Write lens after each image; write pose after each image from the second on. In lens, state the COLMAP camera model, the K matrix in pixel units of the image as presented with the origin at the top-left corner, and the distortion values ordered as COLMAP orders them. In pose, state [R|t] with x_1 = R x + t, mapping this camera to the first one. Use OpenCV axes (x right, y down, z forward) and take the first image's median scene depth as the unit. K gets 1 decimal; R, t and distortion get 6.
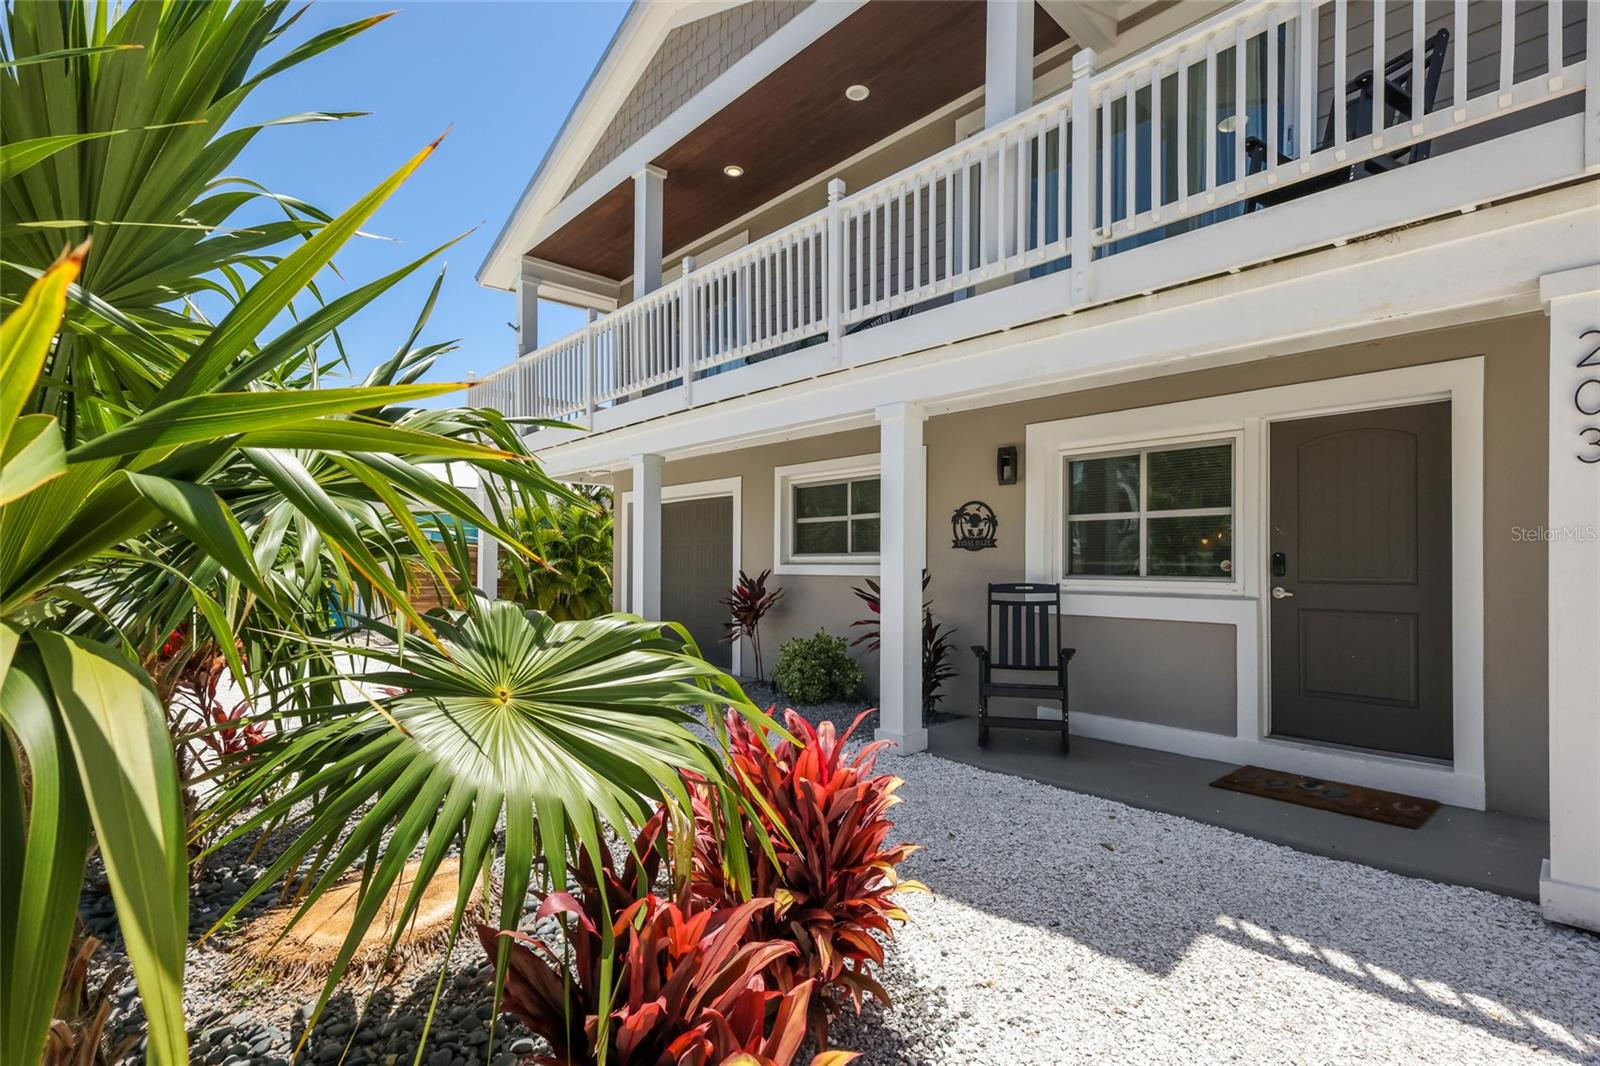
lens RADIAL K [[773.1, 0, 790.8], [0, 773.1, 547.7], [0, 0, 1]] dist [0.017374, 0.000091]
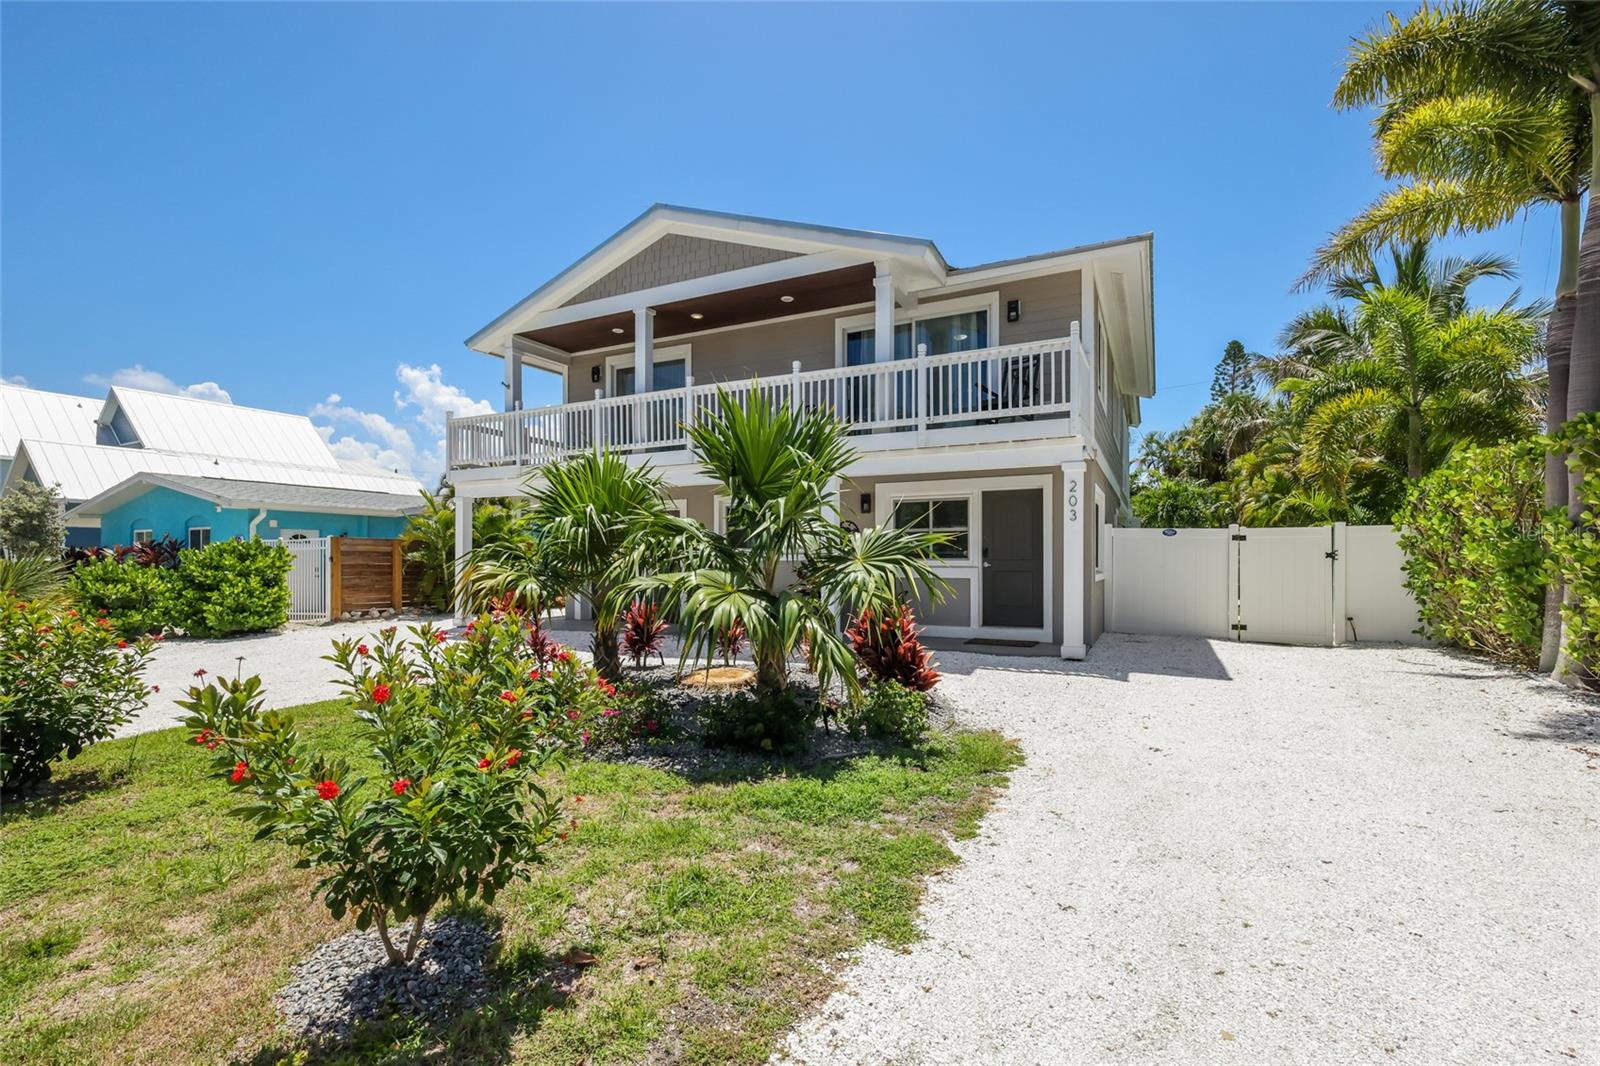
lens RADIAL K [[690.5, 0, 805.5], [0, 690.5, 537.6], [0, 0, 1]] dist [0.000164, 0.000043]
pose [[0.941108, 0.011178, 0.337920, -0.580236], [-0.007648, 0.999901, -0.011777, 0.004709], [-0.338019, 0.008499, 0.941101, -0.766182]]
